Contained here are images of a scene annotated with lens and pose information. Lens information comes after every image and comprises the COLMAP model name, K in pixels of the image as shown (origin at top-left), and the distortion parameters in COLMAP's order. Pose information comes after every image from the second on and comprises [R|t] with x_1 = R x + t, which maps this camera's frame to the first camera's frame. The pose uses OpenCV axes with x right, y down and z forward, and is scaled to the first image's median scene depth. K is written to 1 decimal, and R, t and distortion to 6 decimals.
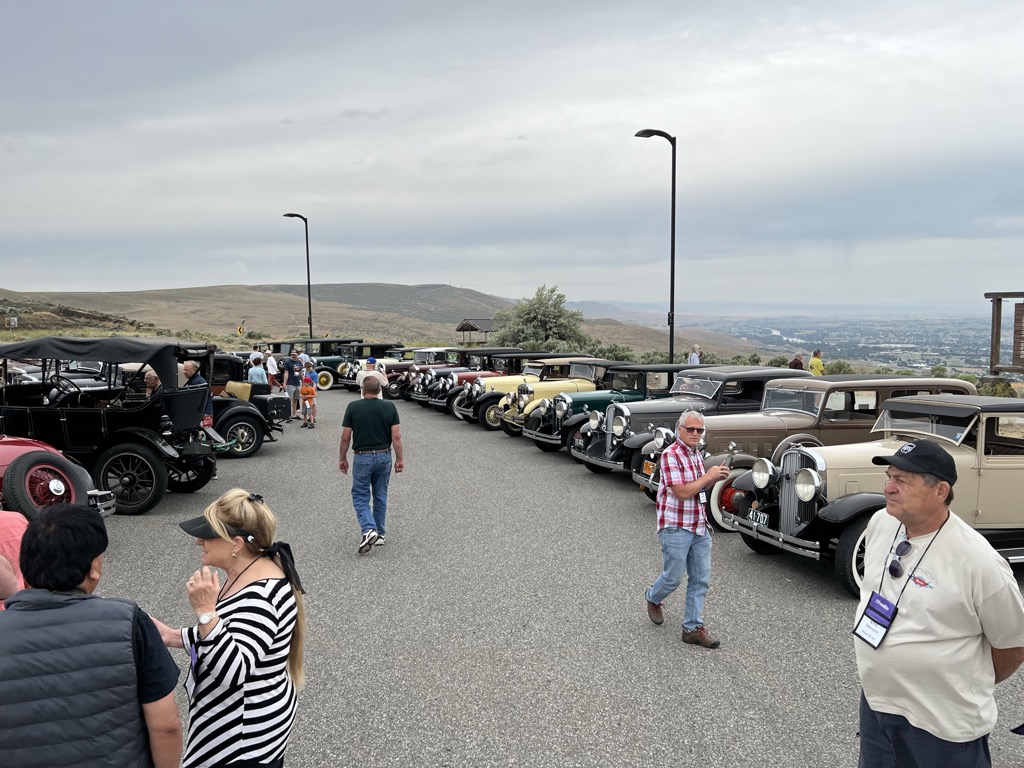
lens RADIAL K [[757.0, 0, 521.8], [0, 757.0, 377.5], [0, 0, 1]] dist [0.067208, -0.079021]
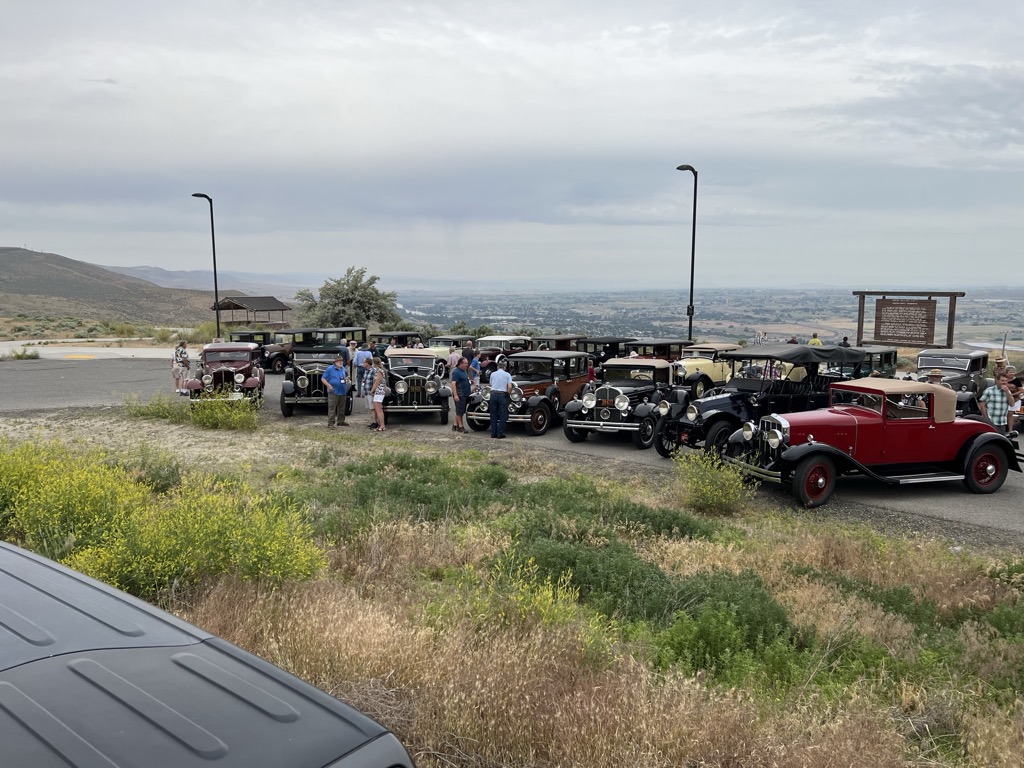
lens RADIAL K [[757.0, 0, 509.0], [0, 757.0, 379.9], [0, 0, 1]] dist [0.067208, -0.079021]
pose [[0.892959, -0.046374, 0.447744, -0.392140], [0.029130, 0.998547, 0.045327, -0.027306], [-0.449195, -0.027432, 0.893012, -0.031666]]
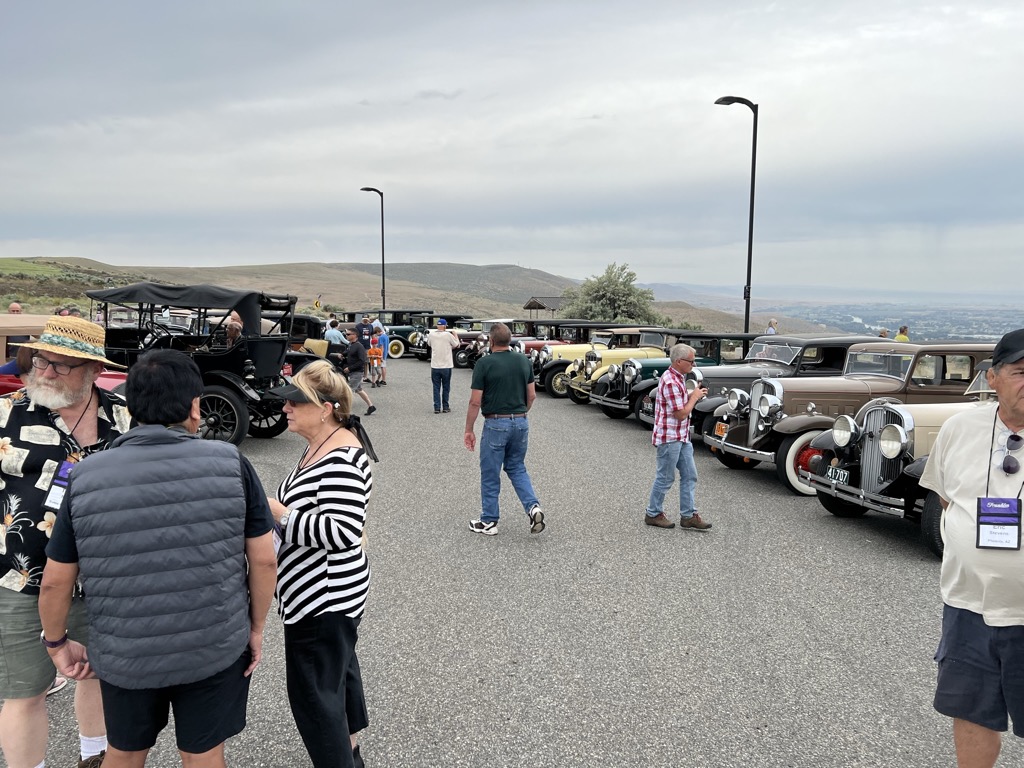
lens RADIAL K [[757.0, 0, 508.4], [0, 757.0, 369.1], [0, 0, 1]] dist [0.067208, -0.079021]
pose [[0.994134, 0.028746, -0.104264, -0.000922], [-0.027311, 0.999512, 0.015164, 0.007698], [0.104649, -0.012228, 0.994434, 0.000238]]
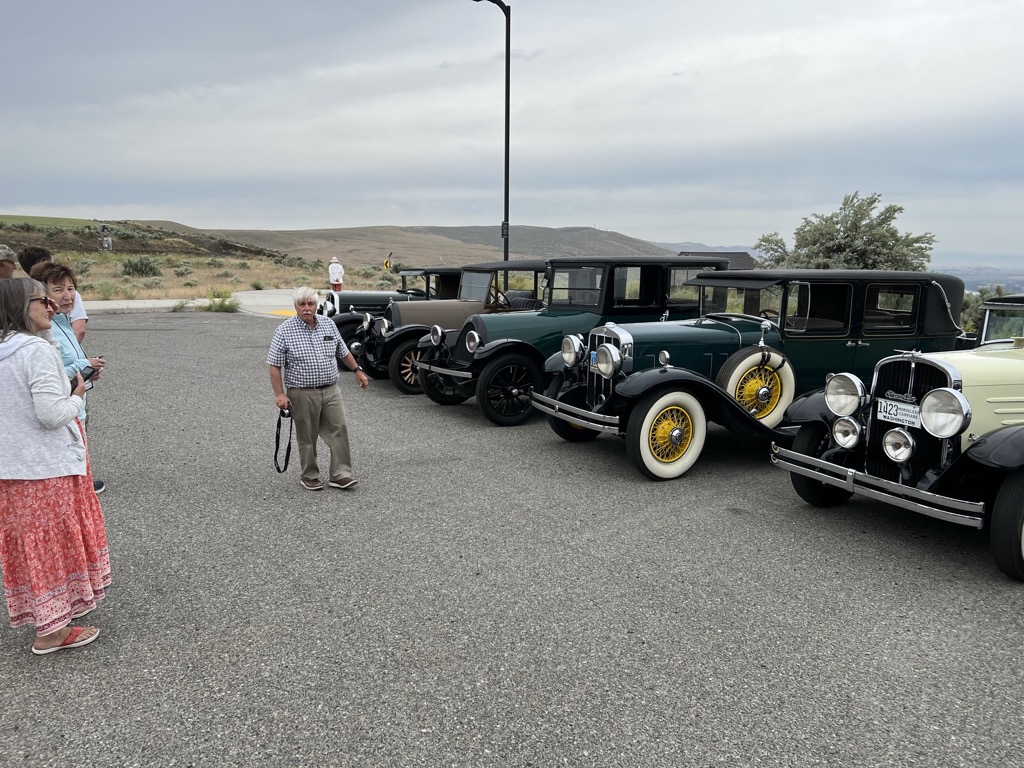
lens RADIAL K [[757.0, 0, 505.4], [0, 757.0, 357.0], [0, 0, 1]] dist [0.067208, -0.079021]
pose [[0.978439, 0.045804, -0.201391, -0.177239], [-0.036459, 0.998090, 0.049872, -0.017943], [0.203291, -0.041454, 0.978240, 0.524996]]
